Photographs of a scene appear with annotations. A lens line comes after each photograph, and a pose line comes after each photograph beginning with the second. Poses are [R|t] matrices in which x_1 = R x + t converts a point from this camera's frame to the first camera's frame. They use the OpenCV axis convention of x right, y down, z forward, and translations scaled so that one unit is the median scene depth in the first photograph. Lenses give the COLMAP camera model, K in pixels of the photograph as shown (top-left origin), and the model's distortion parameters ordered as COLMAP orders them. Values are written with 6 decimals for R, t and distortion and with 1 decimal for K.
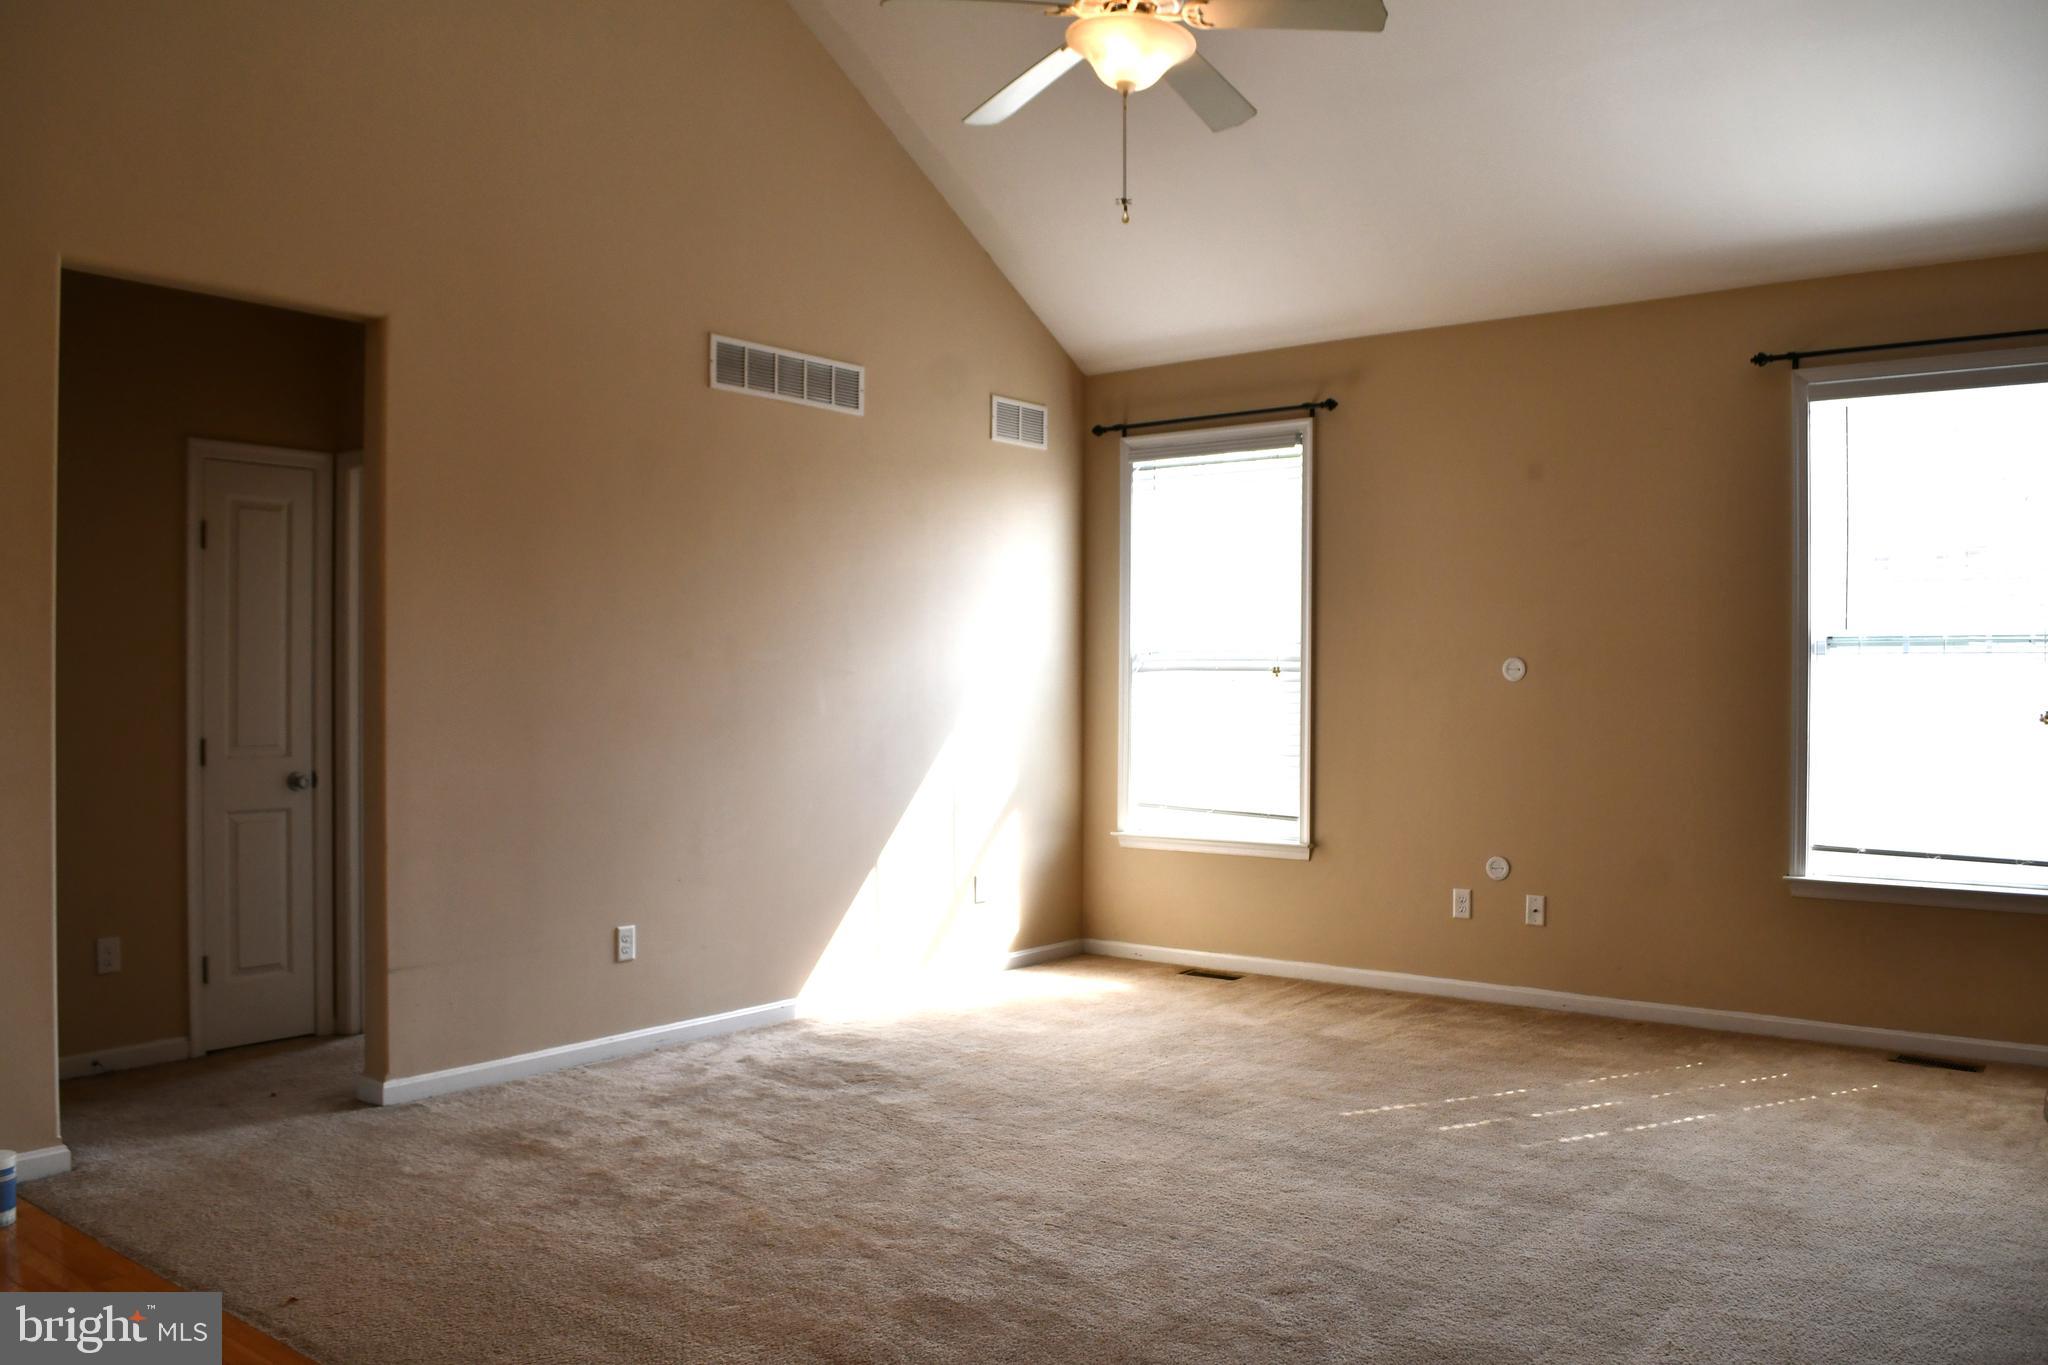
lens RADIAL K [[1617.6, 0, 1024.0], [0, 1617.6, 682.5], [0, 0, 1]] dist [-0.071487, -0.002204]
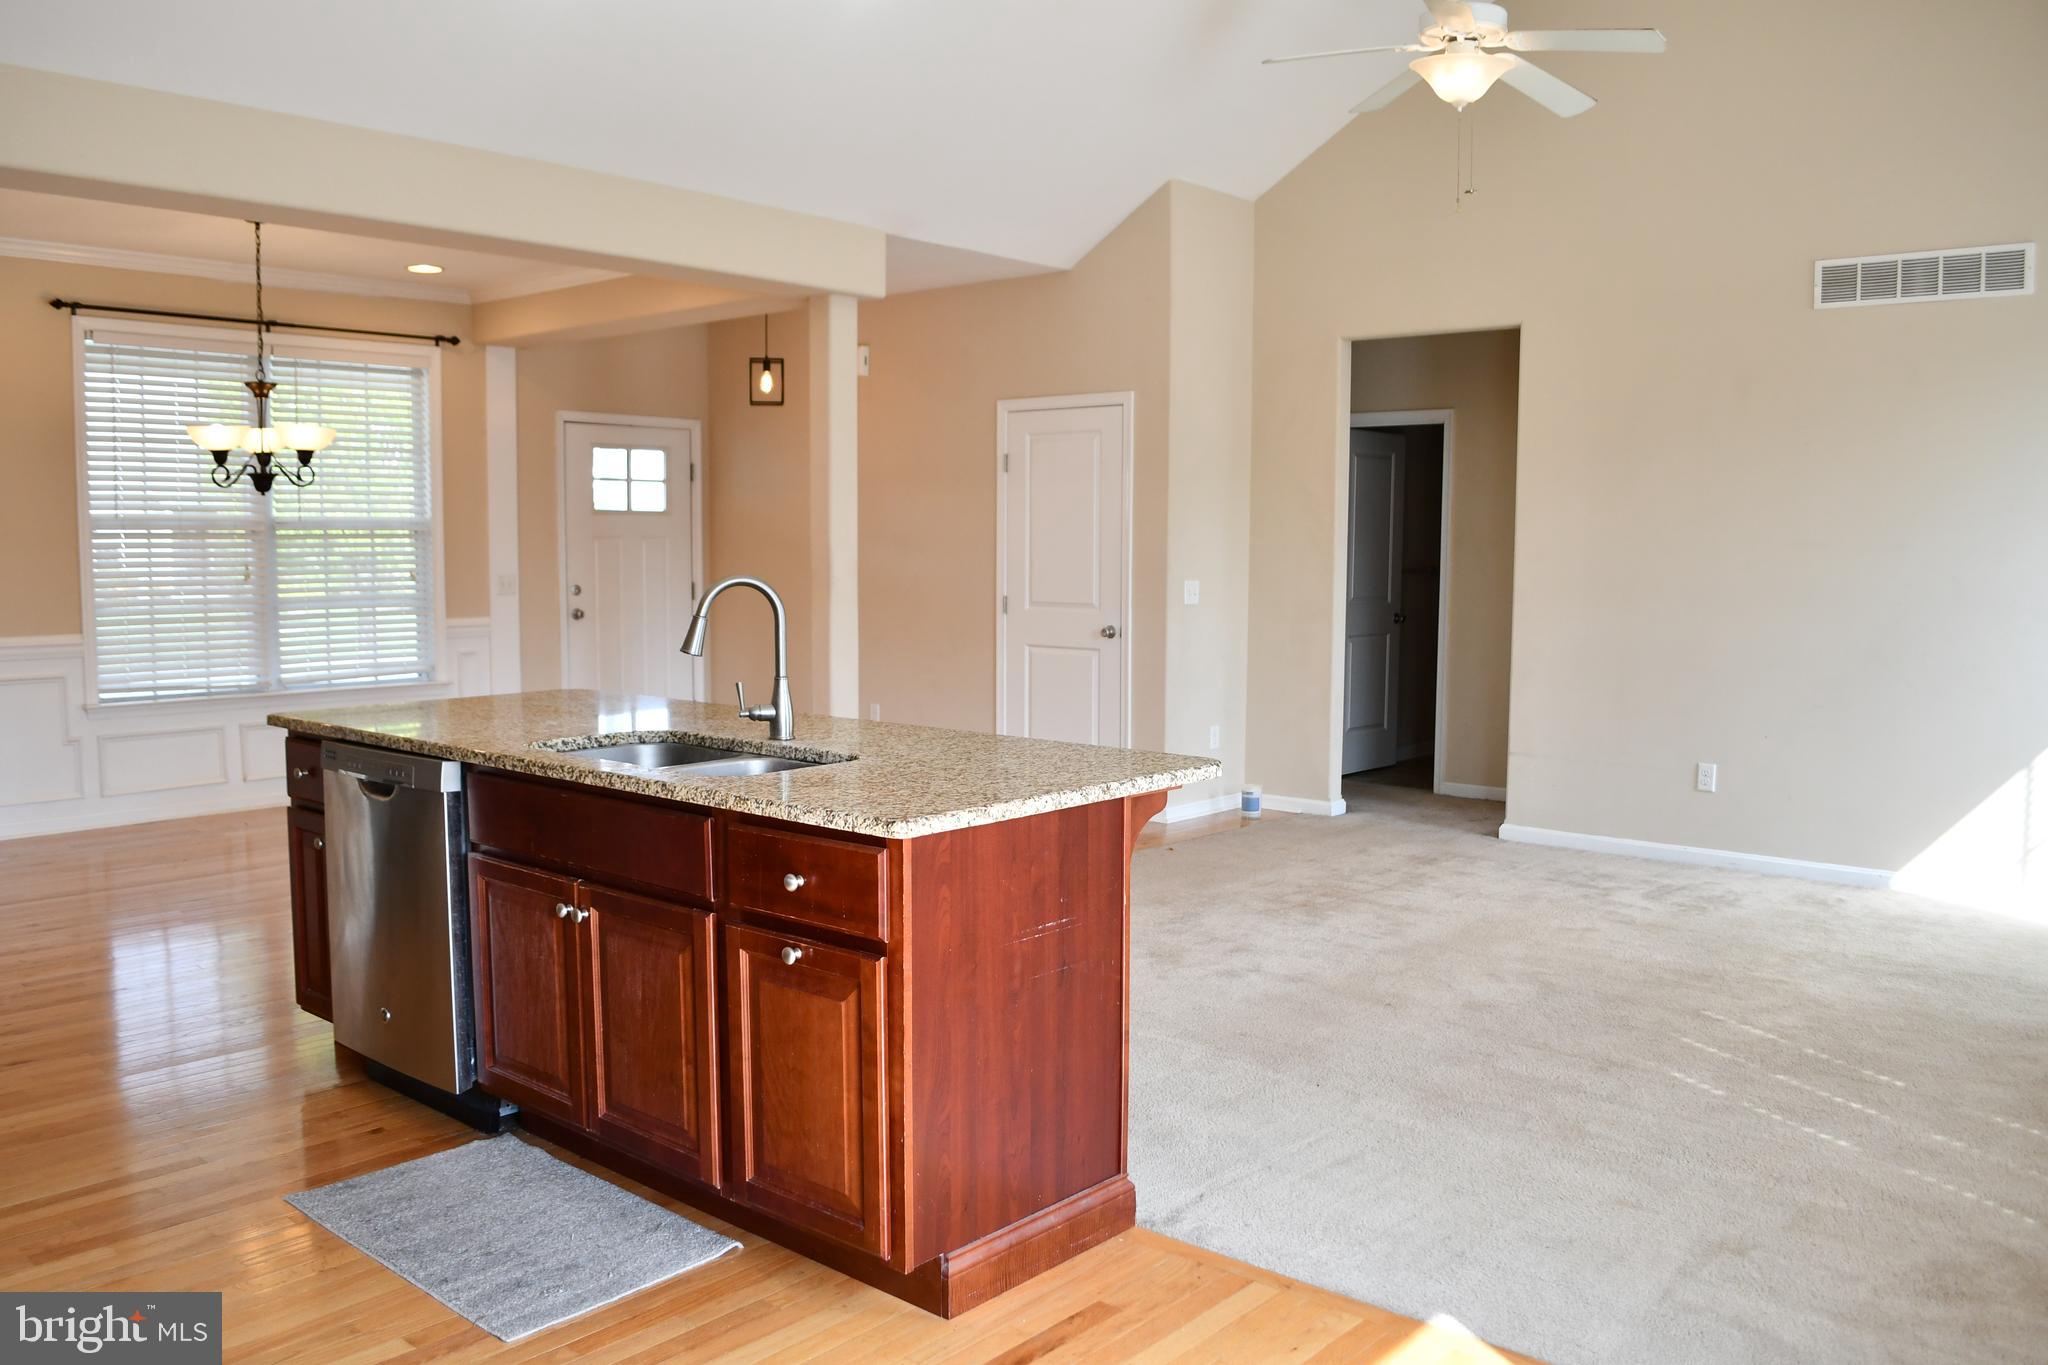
lens RADIAL K [[1617.6, 0, 1024.0], [0, 1617.6, 682.5], [0, 0, 1]] dist [-0.071487, -0.002204]
pose [[-0.049866, 0.085145, -0.995120, 1.006418], [-0.005881, 0.996317, 0.085543, -0.014704], [0.998739, 0.010118, -0.049182, 0.528207]]
